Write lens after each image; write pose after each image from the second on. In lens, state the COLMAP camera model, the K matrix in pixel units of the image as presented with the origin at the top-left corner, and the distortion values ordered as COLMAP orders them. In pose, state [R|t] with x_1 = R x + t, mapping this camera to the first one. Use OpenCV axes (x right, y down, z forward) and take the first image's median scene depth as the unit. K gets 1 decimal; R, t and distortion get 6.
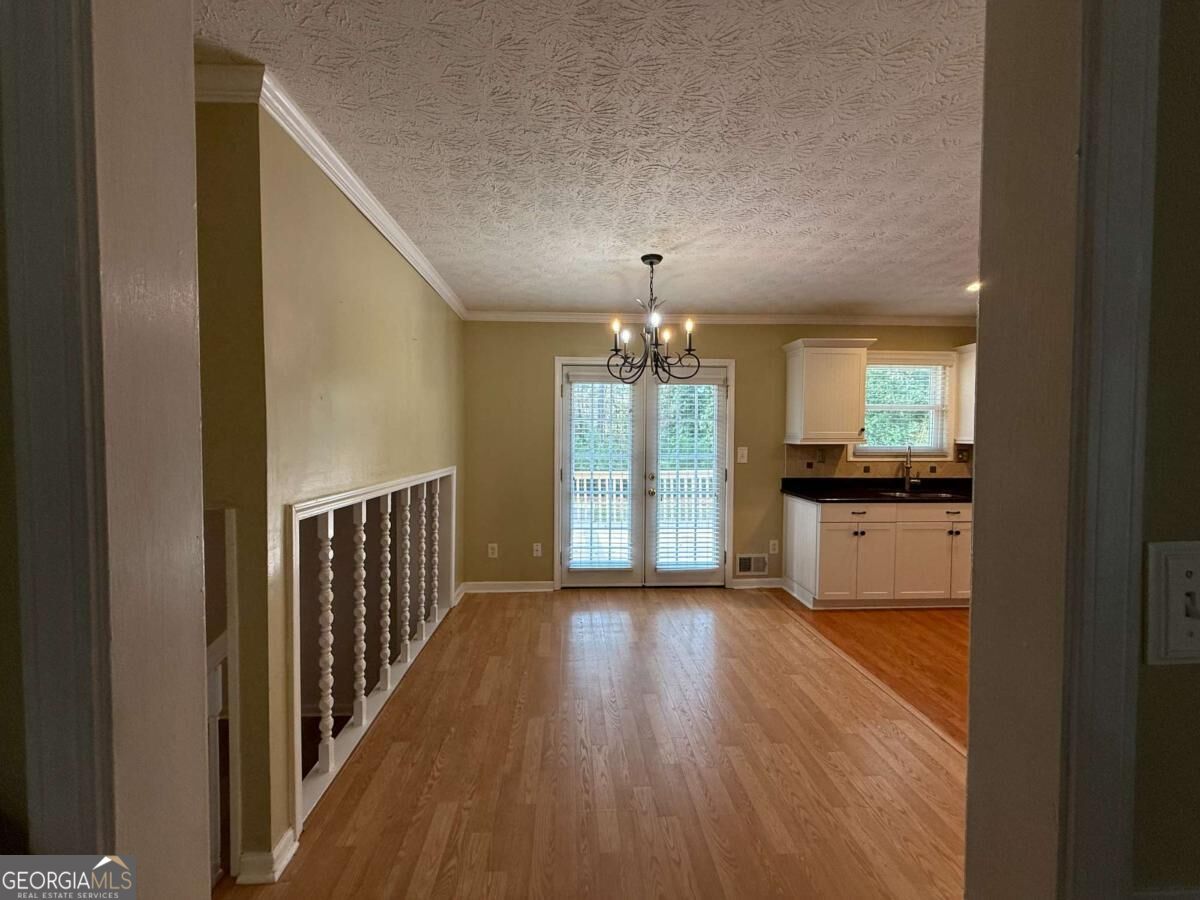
lens RADIAL K [[477.7, 0, 600.3], [0, 477.7, 446.9], [0, 0, 1]] dist [0.000549, 0.000001]
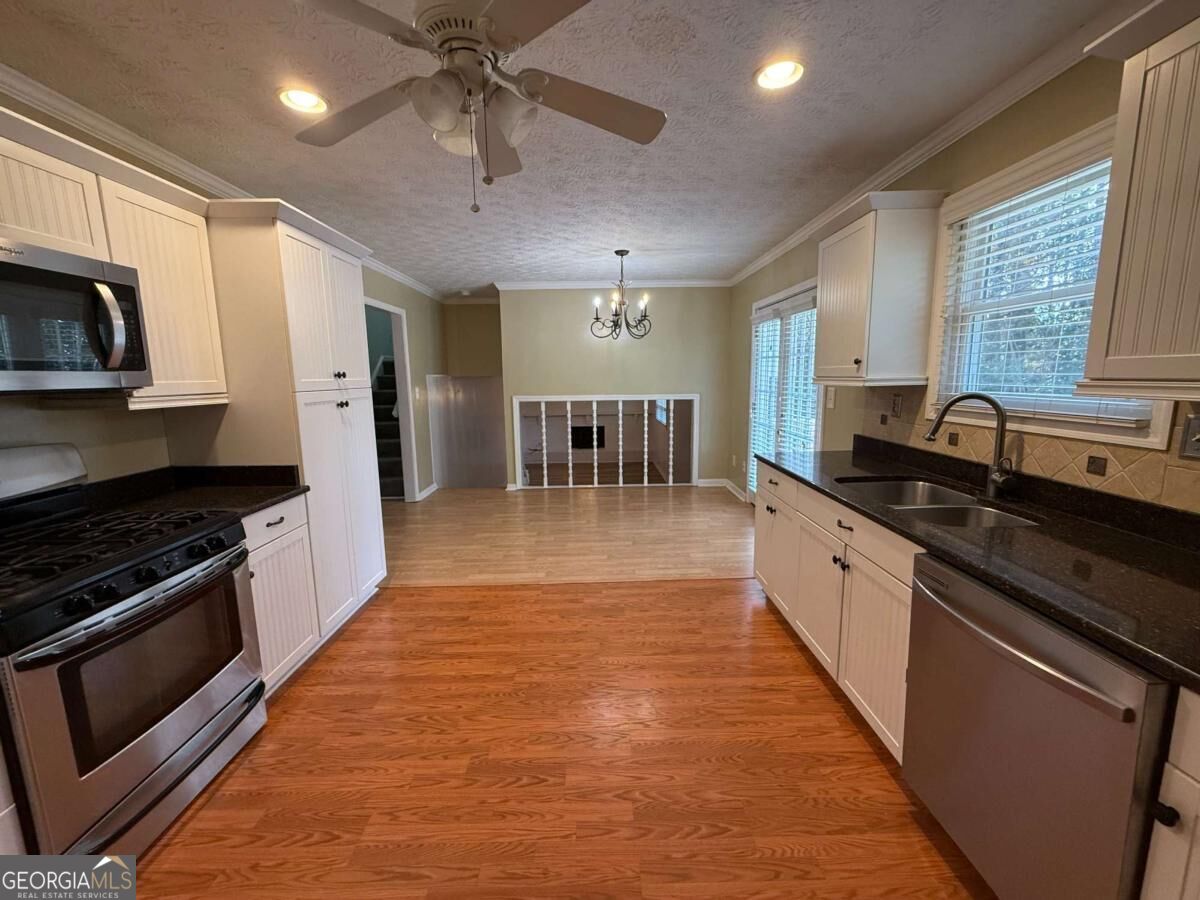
lens RADIAL K [[477.7, 0, 600.4], [0, 477.7, 446.4], [0, 0, 1]] dist [0.000549, 0.000001]
pose [[-0.042900, 0.145255, -0.988464, 1.080519], [-0.019039, 0.989076, 0.146171, -0.011080], [0.998898, 0.025090, -0.039666, 0.663682]]
